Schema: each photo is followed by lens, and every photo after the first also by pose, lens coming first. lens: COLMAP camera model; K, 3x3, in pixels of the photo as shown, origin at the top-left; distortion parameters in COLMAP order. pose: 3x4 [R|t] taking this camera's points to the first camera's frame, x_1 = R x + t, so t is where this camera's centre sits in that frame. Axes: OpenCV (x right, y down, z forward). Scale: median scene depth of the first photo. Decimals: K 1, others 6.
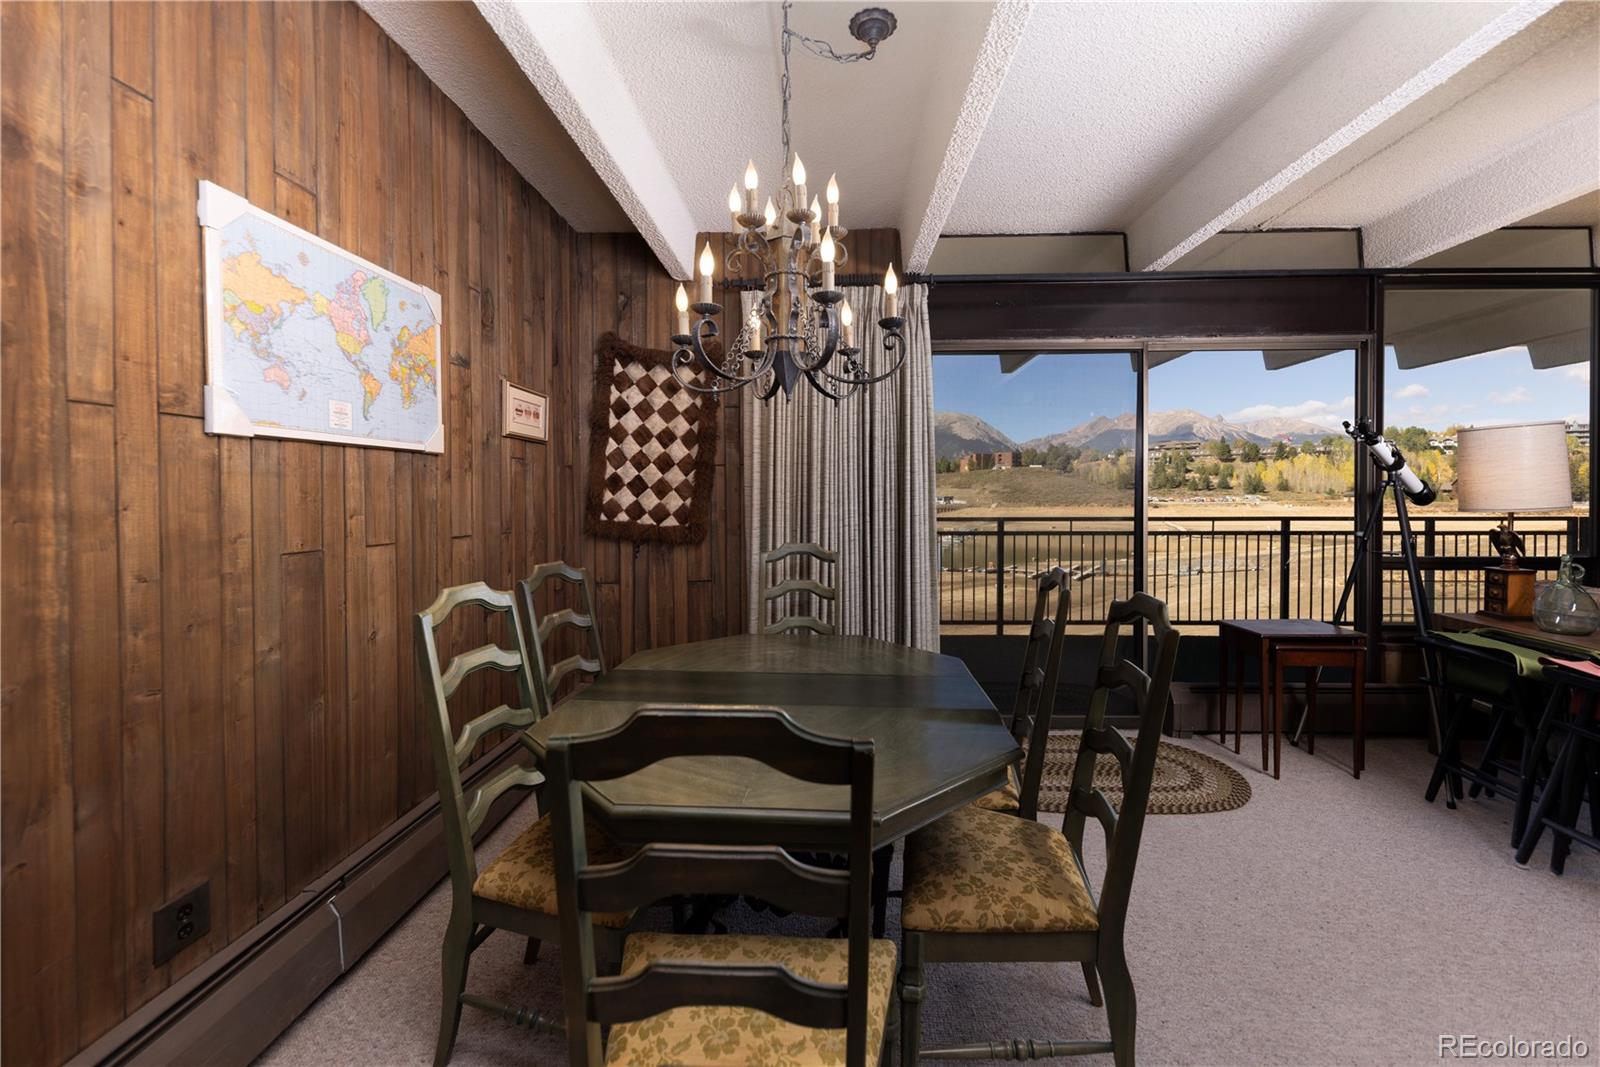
lens RADIAL K [[647.2, 0, 809.5], [0, 647.2, 515.4], [0, 0, 1]] dist [-0.010486, -0.000316]
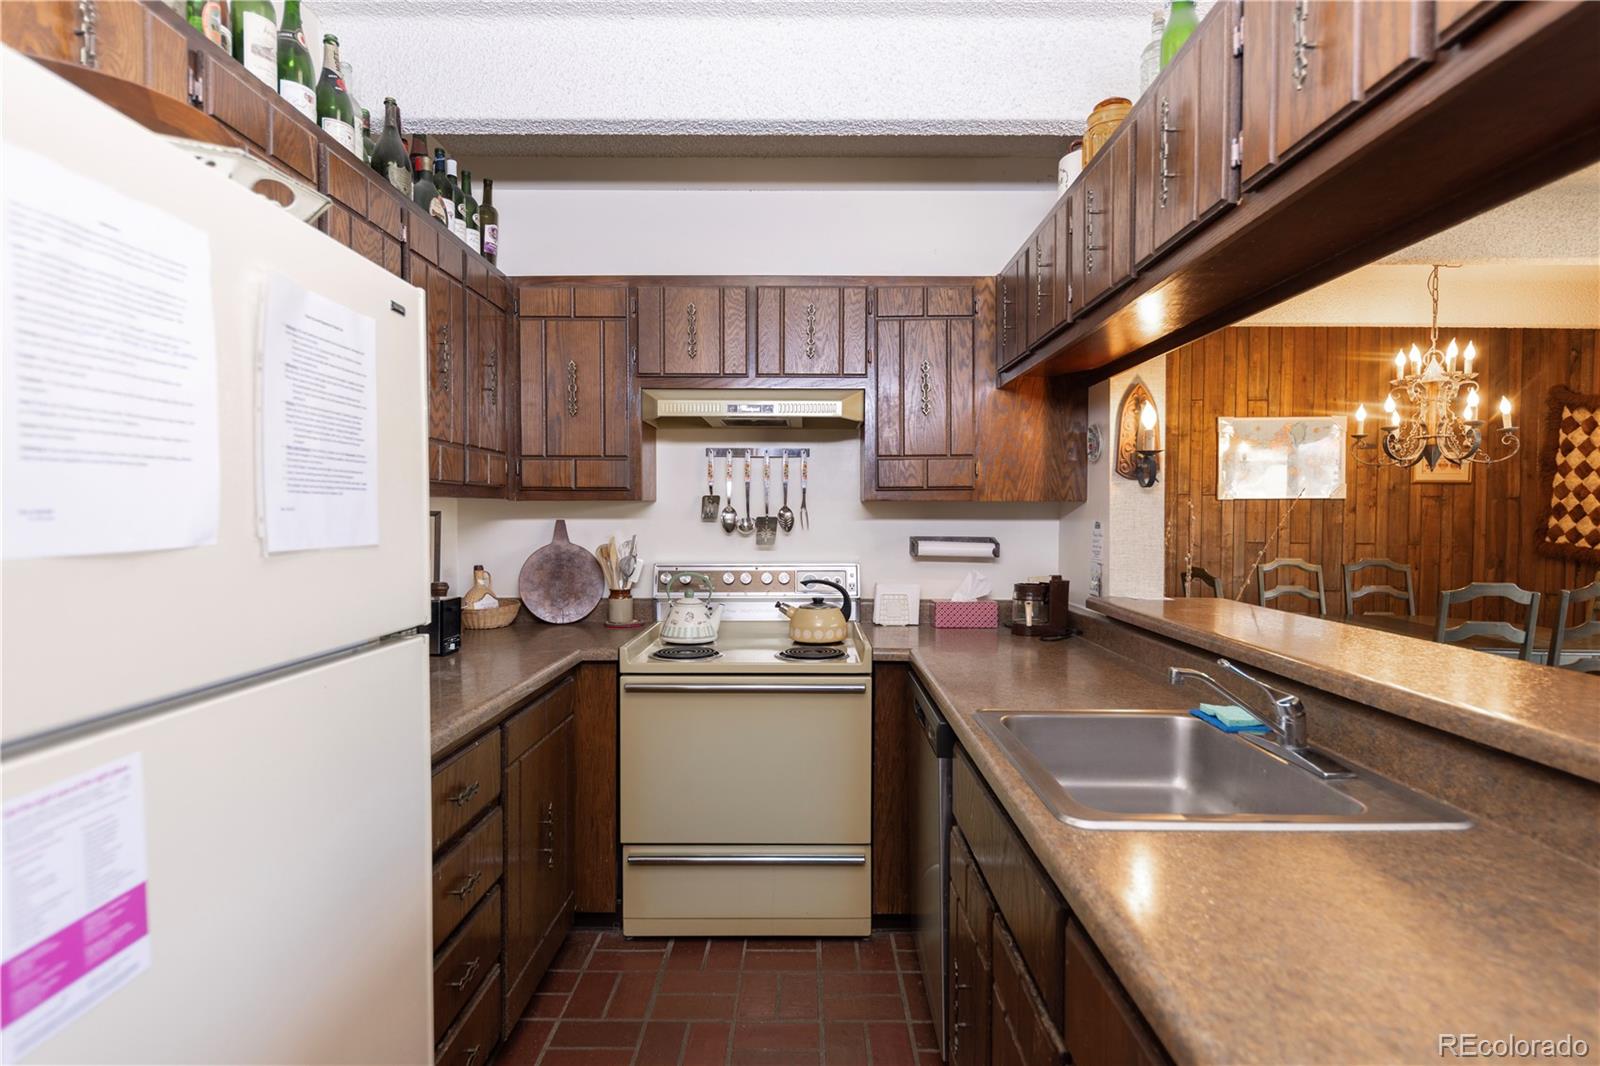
lens RADIAL K [[829.9, 0, 797.7], [0, 829.9, 539.1], [0, 0, 1]] dist [-0.004859, -0.002043]
pose [[0.013839, 0.028128, -0.999509, 1.517272], [-0.034051, 0.999038, 0.027643, 0.008706], [0.999324, 0.033652, 0.014783, -0.530992]]
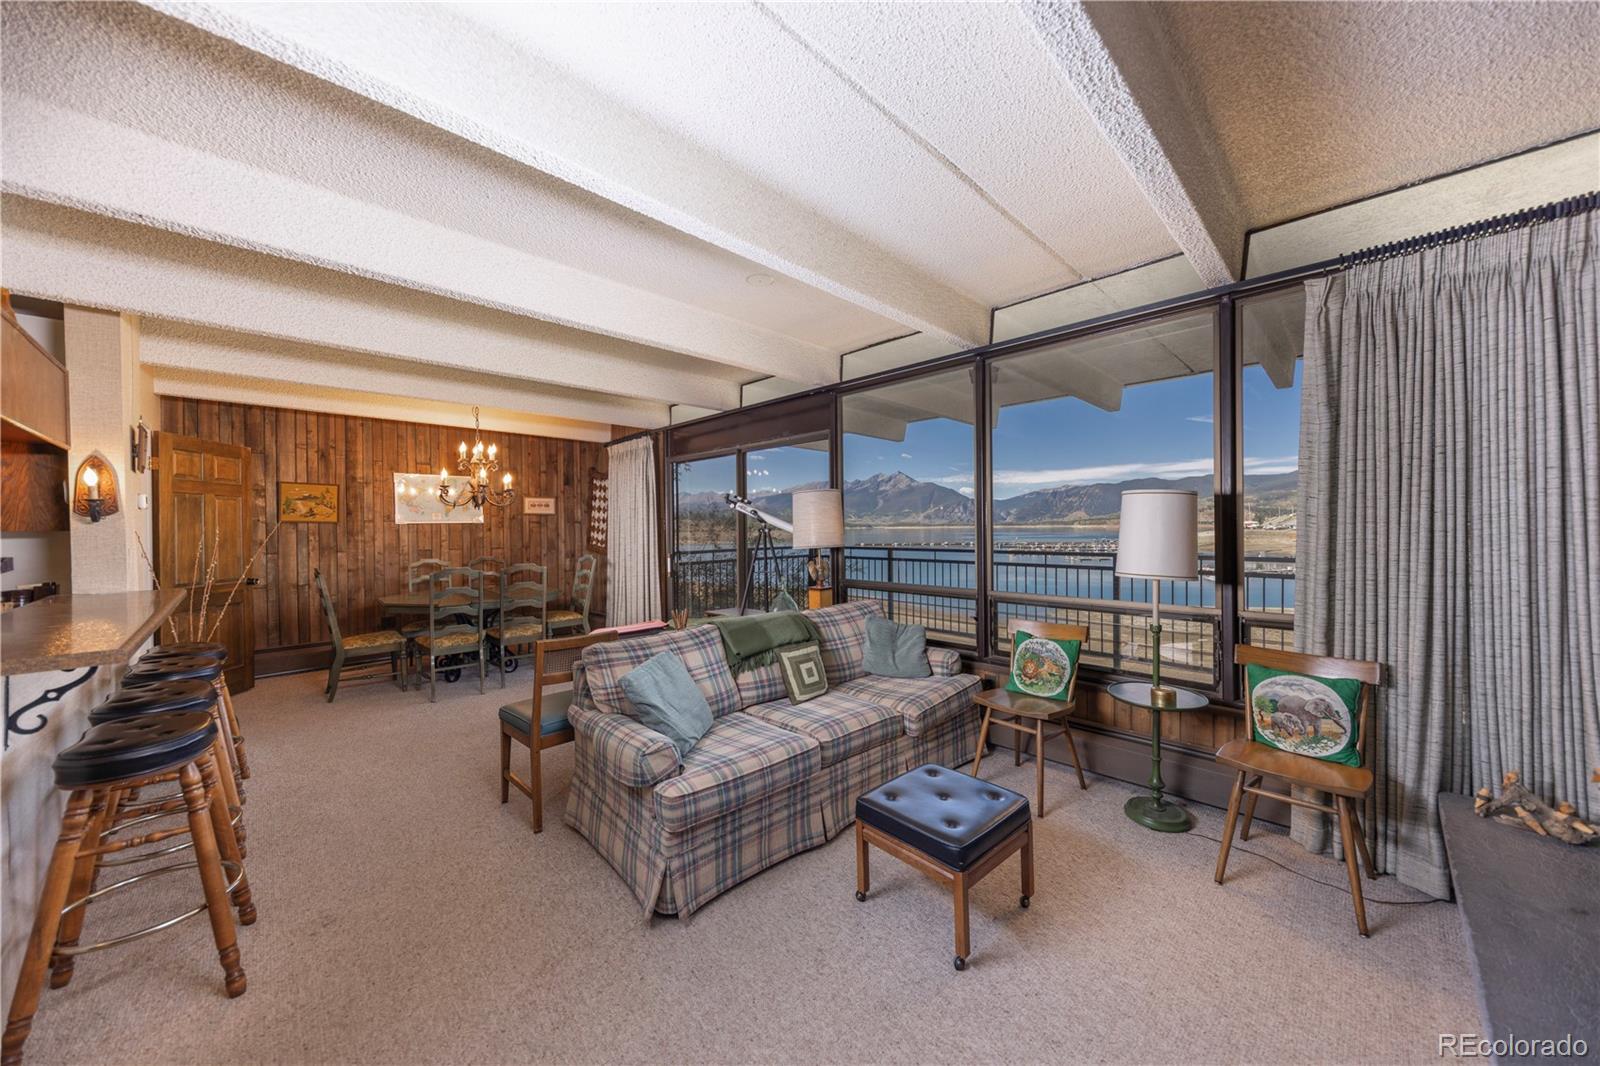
lens RADIAL K [[567.9, 0, 800.7], [0, 567.9, 529.7], [0, 0, 1]] dist [0.012137, -0.002229]
pose [[0.718123, 0.000617, -0.695916, 2.188164], [-0.014365, 0.999800, -0.013937, -0.036710], [0.695768, 0.020005, 0.717988, 0.018350]]
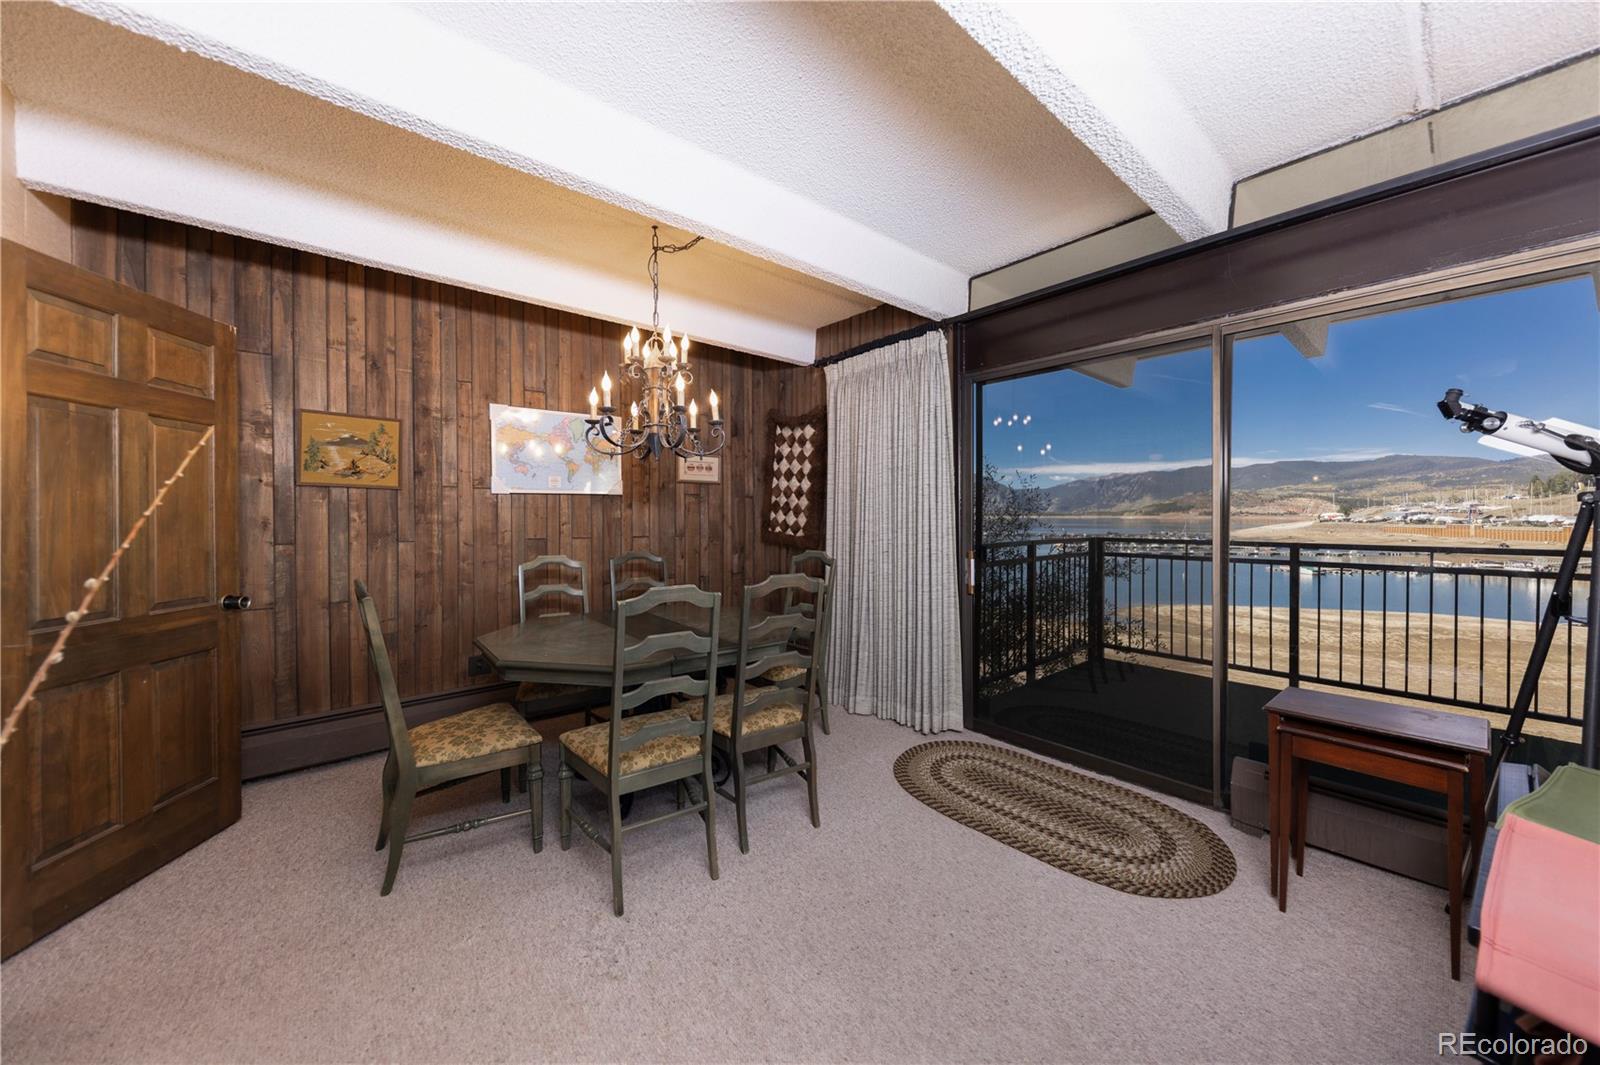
lens RADIAL K [[567.9, 0, 778.3], [0, 567.9, 519.9], [0, 0, 1]] dist [0.012137, -0.002229]
pose [[0.659124, 0.006979, -0.752002, 0.896860], [-0.022503, 0.999692, -0.010447, -0.007864], [0.751697, 0.023808, 0.659078, 0.157999]]
